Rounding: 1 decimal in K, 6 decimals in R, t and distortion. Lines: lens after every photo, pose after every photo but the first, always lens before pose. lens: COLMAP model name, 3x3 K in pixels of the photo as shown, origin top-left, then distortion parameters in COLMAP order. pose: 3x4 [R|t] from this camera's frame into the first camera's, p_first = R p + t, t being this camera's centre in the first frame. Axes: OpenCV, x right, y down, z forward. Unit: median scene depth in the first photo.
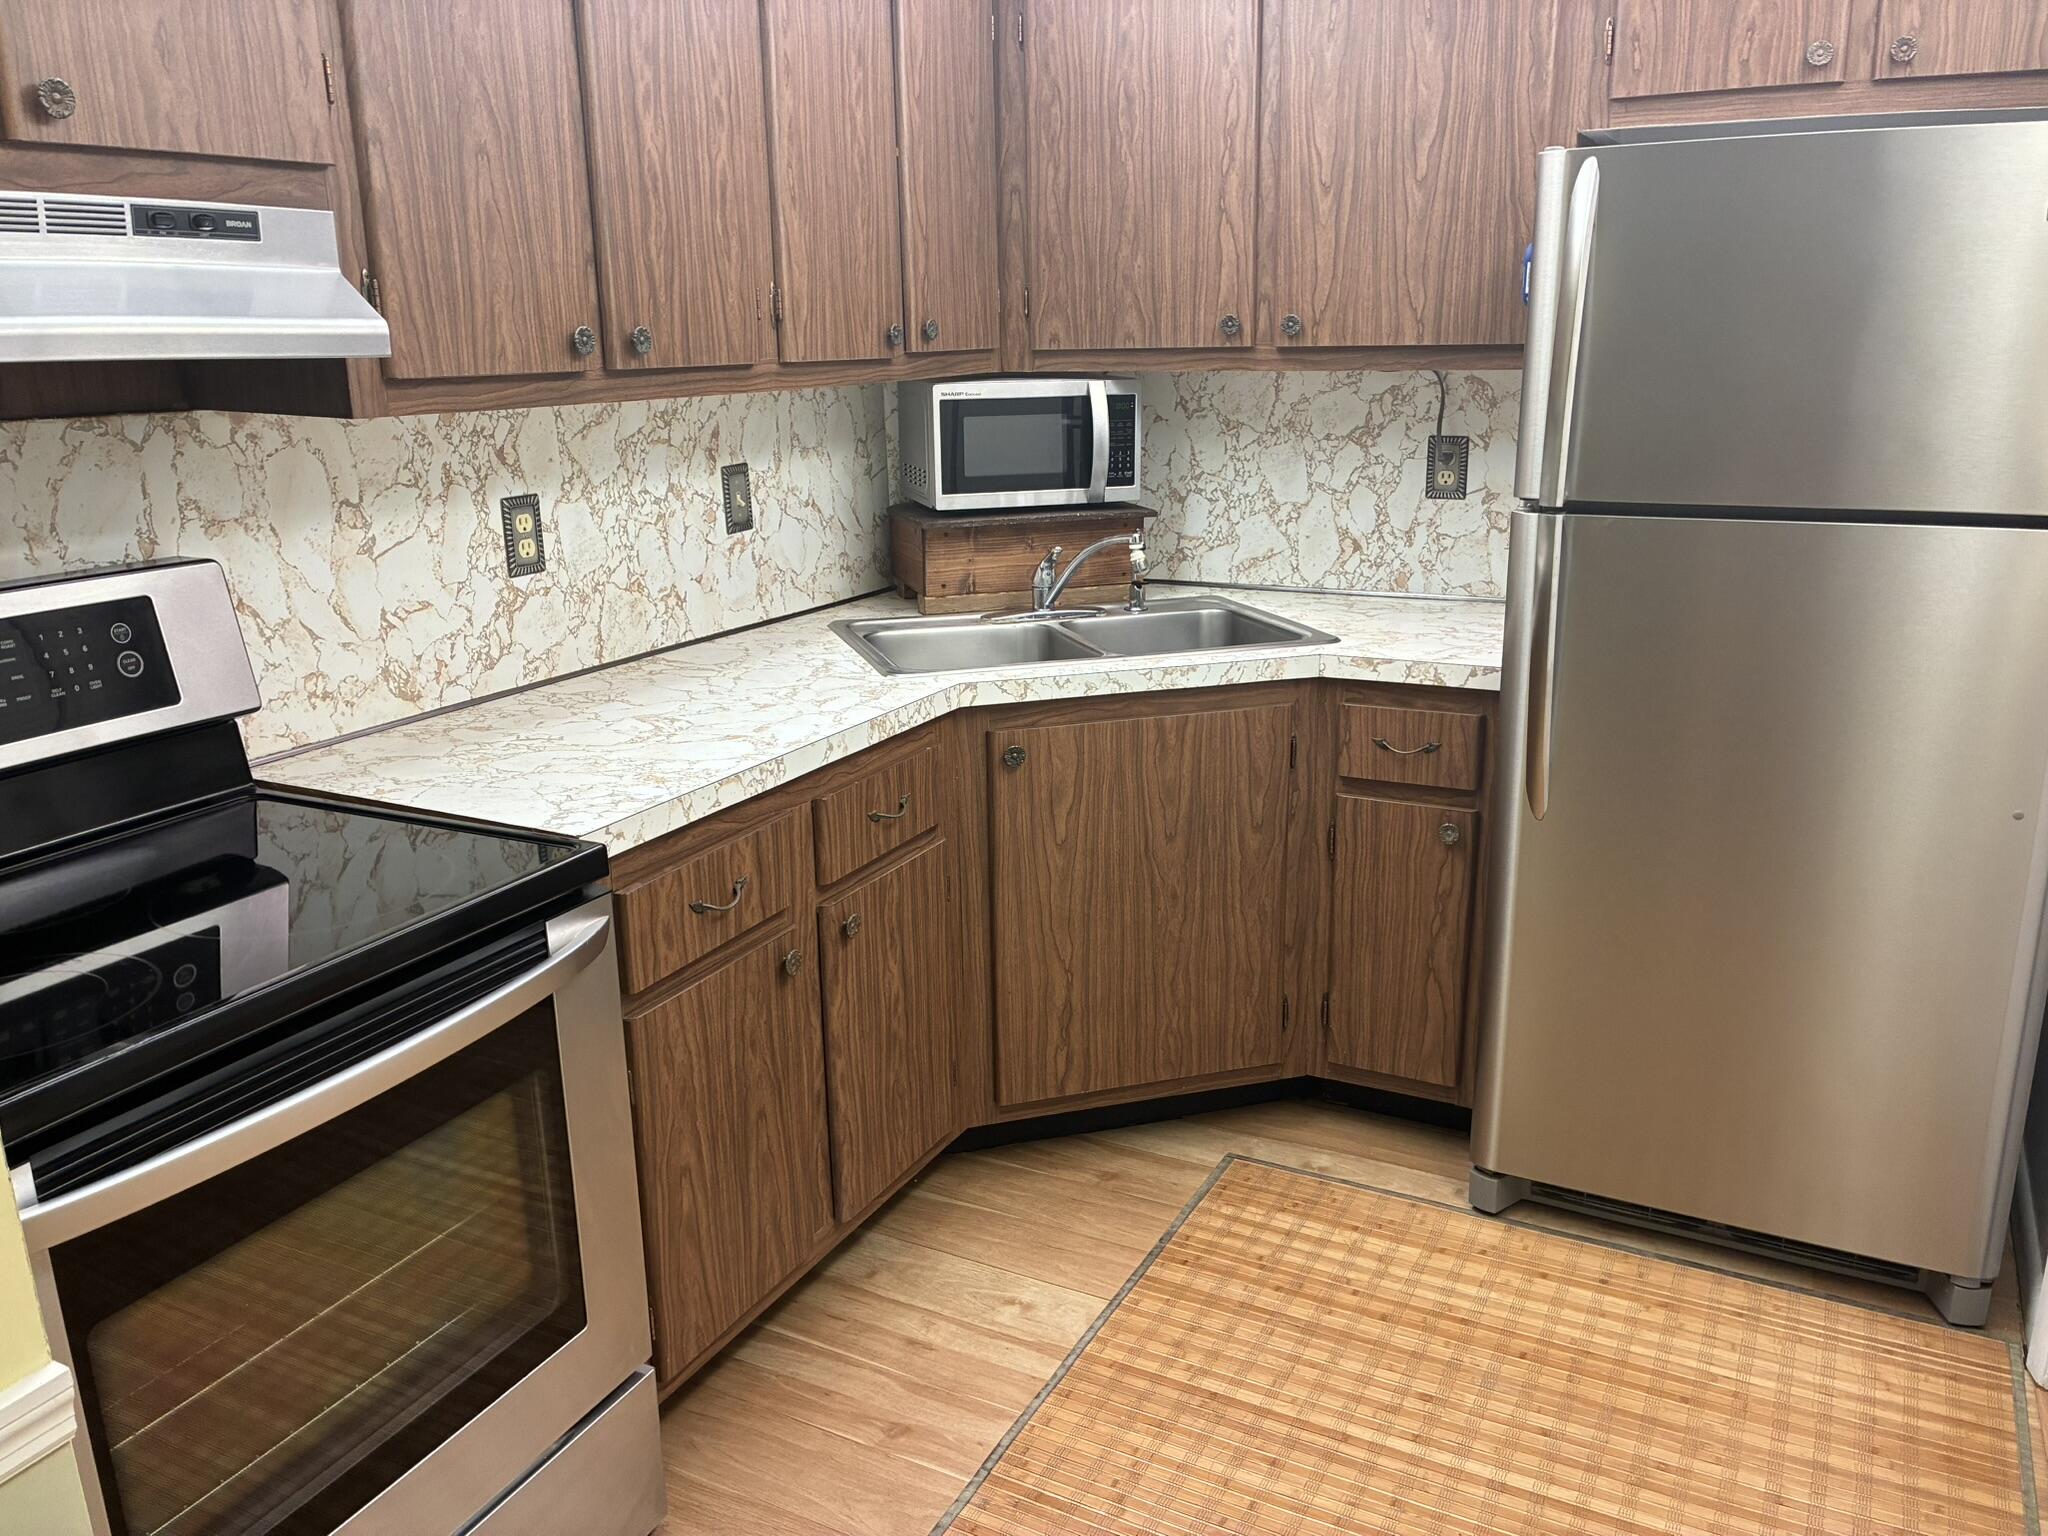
lens RADIAL K [[1556.6, 0, 1008.2], [0, 1556.6, 758.0], [0, 0, 1]] dist [0.058383, -0.081720]
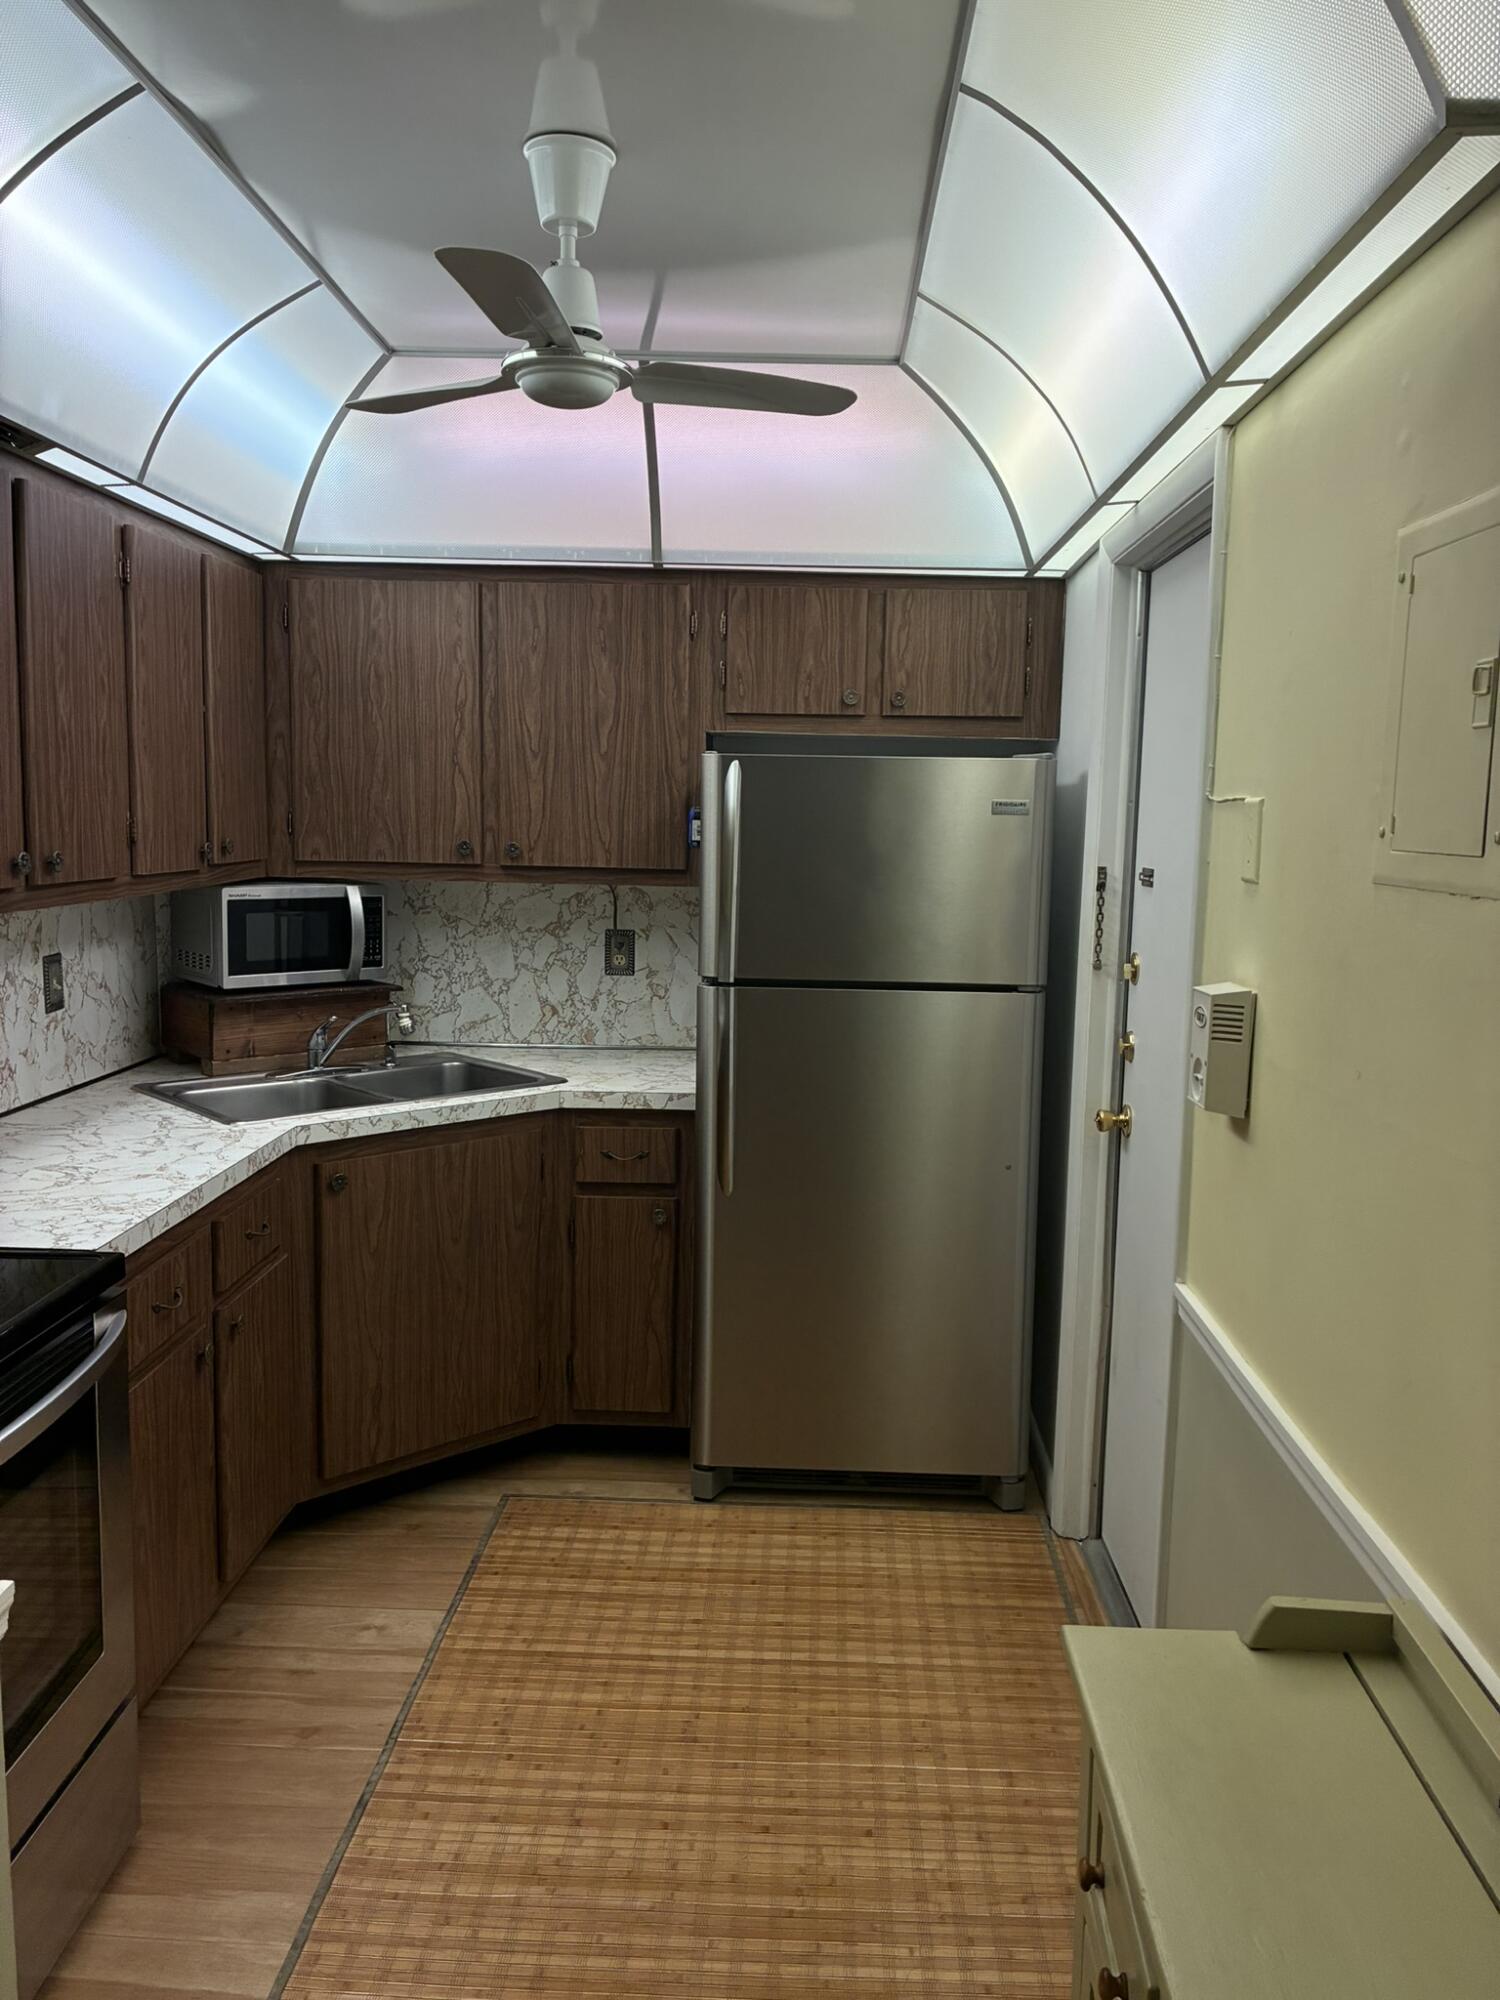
lens RADIAL K [[1520.2, 0, 742.0], [0, 1520.2, 995.2], [0, 0, 1]] dist [0.058383, -0.081720]
pose [[0.902746, -0.018944, 0.429757, -0.219165], [0.080832, 0.988705, -0.126212, 0.029652], [-0.422512, 0.148676, 0.894080, -0.248870]]
